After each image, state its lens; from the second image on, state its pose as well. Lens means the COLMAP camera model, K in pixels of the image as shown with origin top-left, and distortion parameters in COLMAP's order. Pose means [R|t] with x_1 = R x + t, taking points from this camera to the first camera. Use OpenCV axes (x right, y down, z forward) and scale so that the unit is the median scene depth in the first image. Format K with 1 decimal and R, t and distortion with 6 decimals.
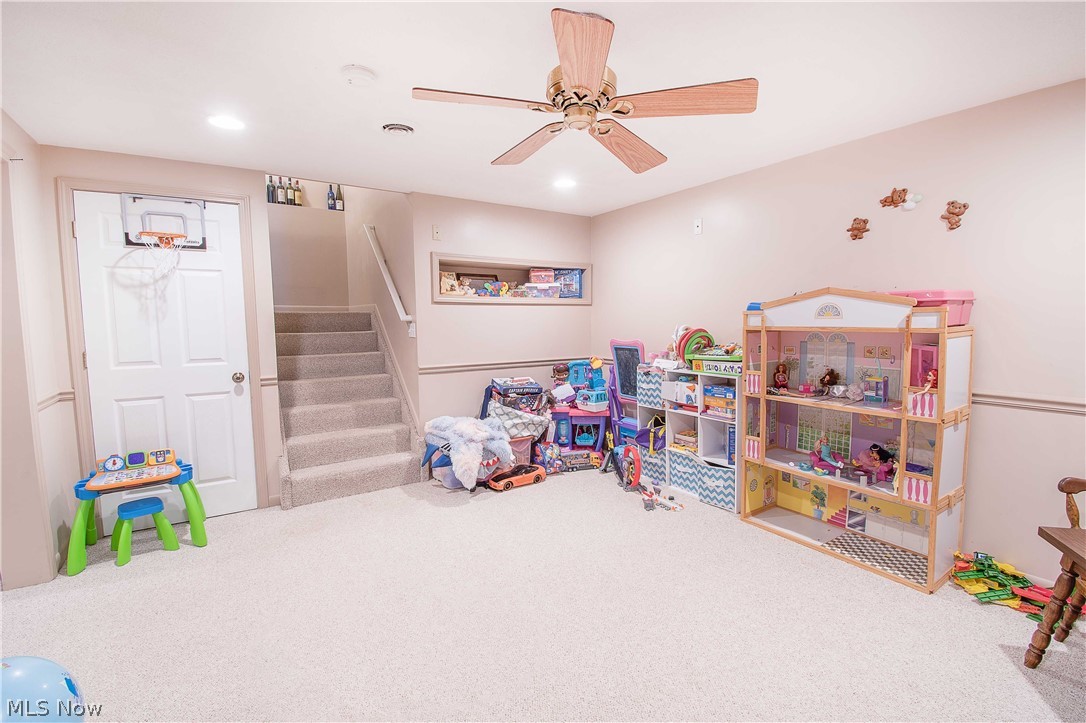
lens RADIAL K [[478.8, 0, 541.5], [0, 478.8, 363.0], [0, 0, 1]] dist [0.019946, -0.024919]
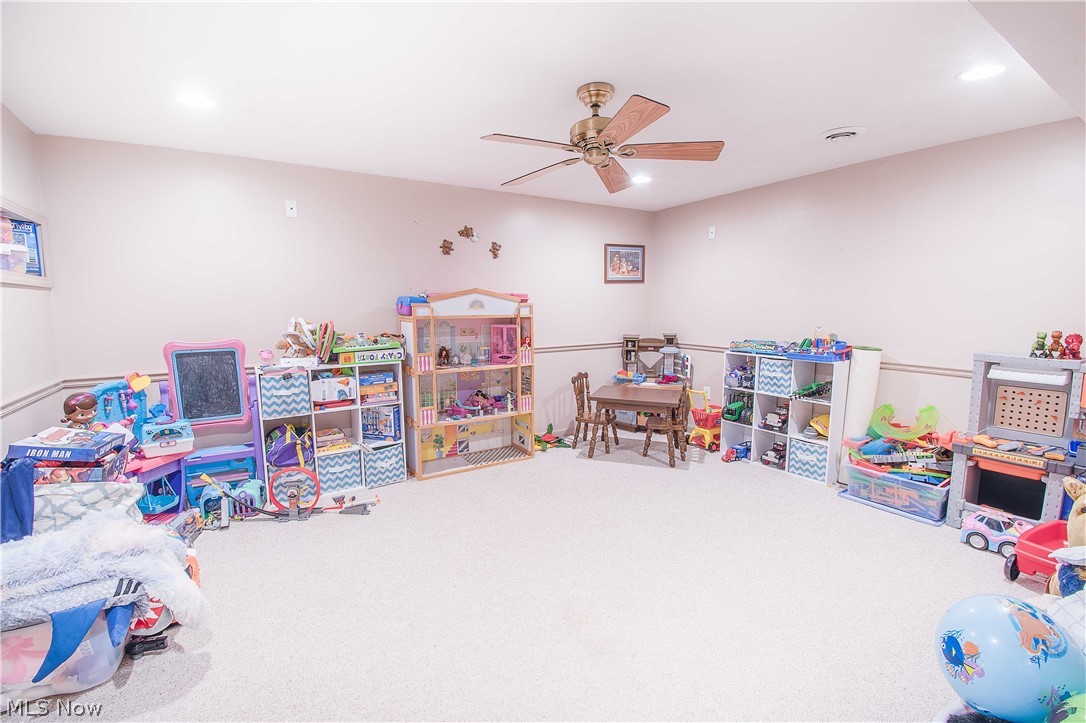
lens RADIAL K [[478.8, 0, 541.5], [0, 478.8, 363.0], [0, 0, 1]] dist [0.019946, -0.024919]
pose [[0.008105, -0.109972, 0.993902, -0.701376], [0.101030, 0.988938, 0.108599, -0.055586], [-0.994850, 0.099533, 0.019126, 0.631260]]
